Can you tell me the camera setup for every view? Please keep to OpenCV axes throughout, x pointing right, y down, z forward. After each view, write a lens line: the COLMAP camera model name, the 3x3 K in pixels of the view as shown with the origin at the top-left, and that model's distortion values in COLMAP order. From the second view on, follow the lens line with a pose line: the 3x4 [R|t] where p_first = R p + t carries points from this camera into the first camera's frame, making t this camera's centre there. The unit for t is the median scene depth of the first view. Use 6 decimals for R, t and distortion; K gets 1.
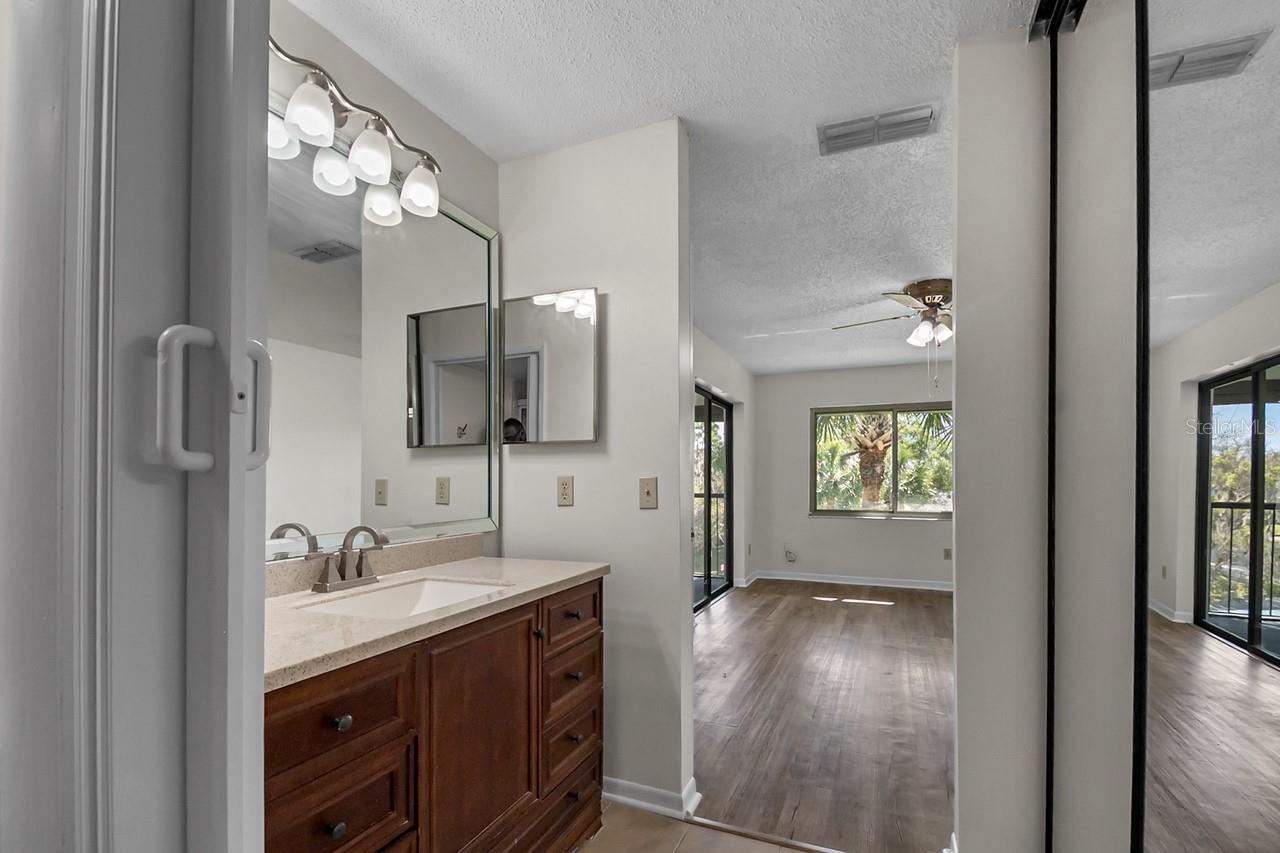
lens RADIAL K [[584.4, 0, 643.2], [0, 584.4, 460.1], [0, 0, 1]] dist [0.001124, -0.005142]
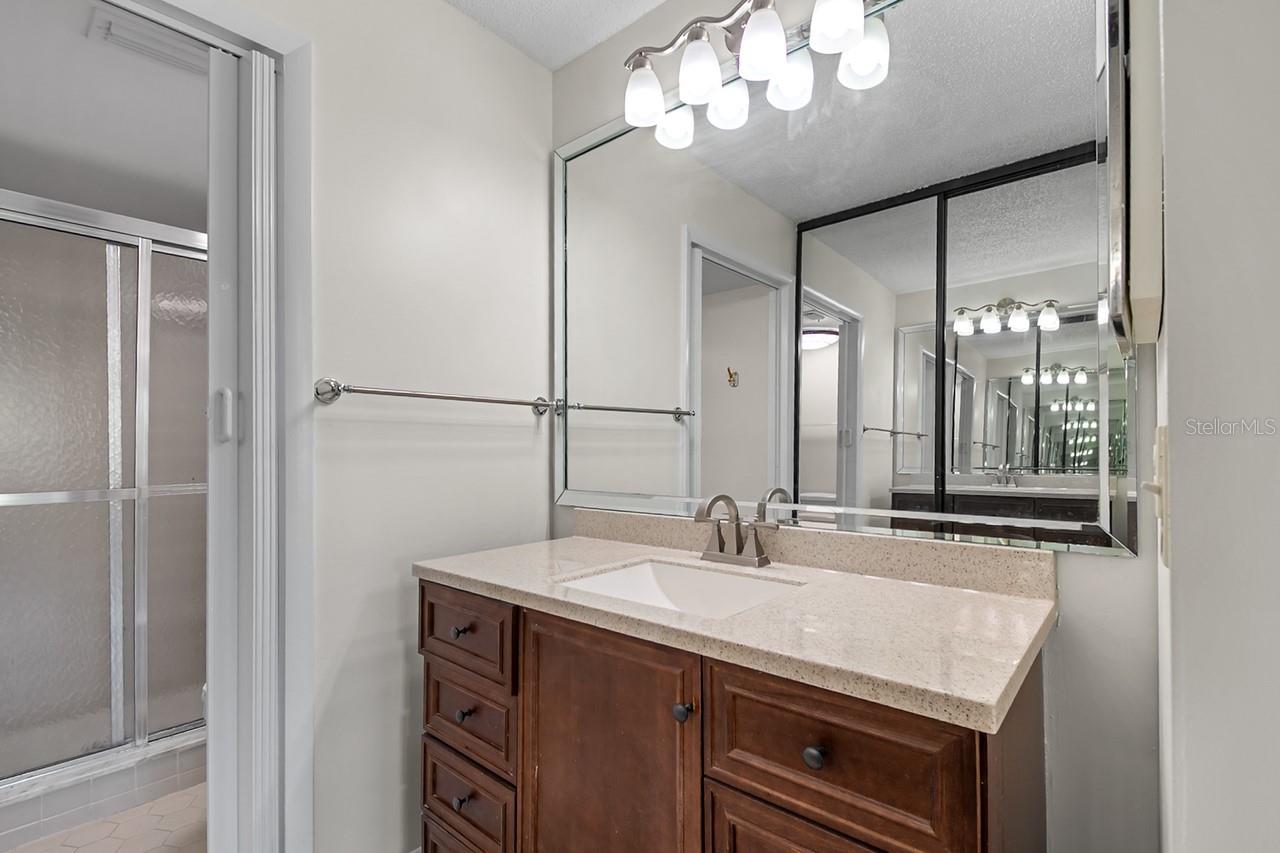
lens RADIAL K [[593.9, 0, 679.1], [0, 593.9, 446.7], [0, 0, 1]] dist [0.035183, -0.019014]
pose [[-0.274675, 0.003040, -0.961532, 0.380288], [0.033153, 0.999430, -0.006311, 0.045582], [0.960965, -0.033611, -0.274620, 1.174312]]
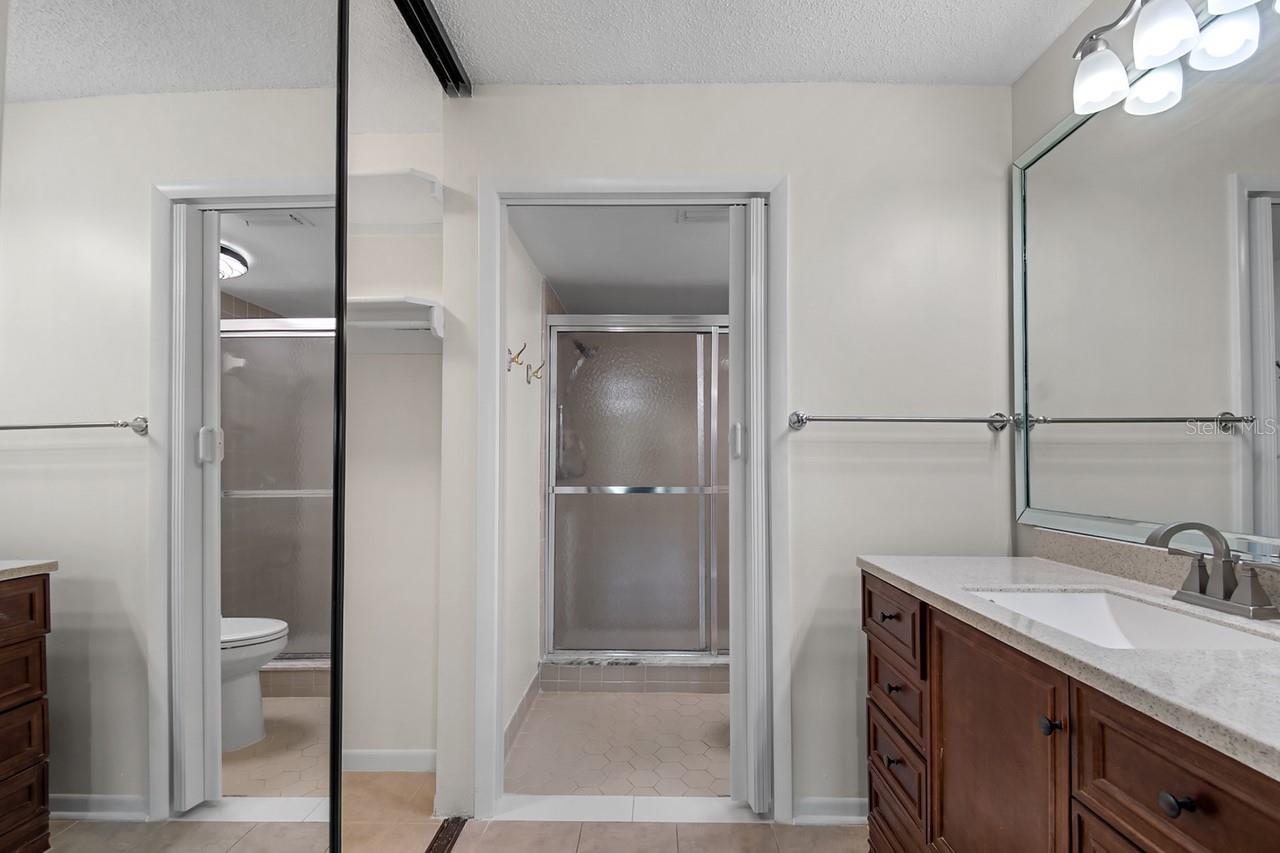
lens RADIAL K [[584.4, 0, 643.2], [0, 584.4, 460.1], [0, 0, 1]] dist [0.001124, -0.005142]
pose [[-0.923060, -0.002033, -0.384650, 0.411543], [0.010091, 0.999514, -0.029499, 0.051252], [0.384523, -0.031111, -0.922591, 1.394559]]
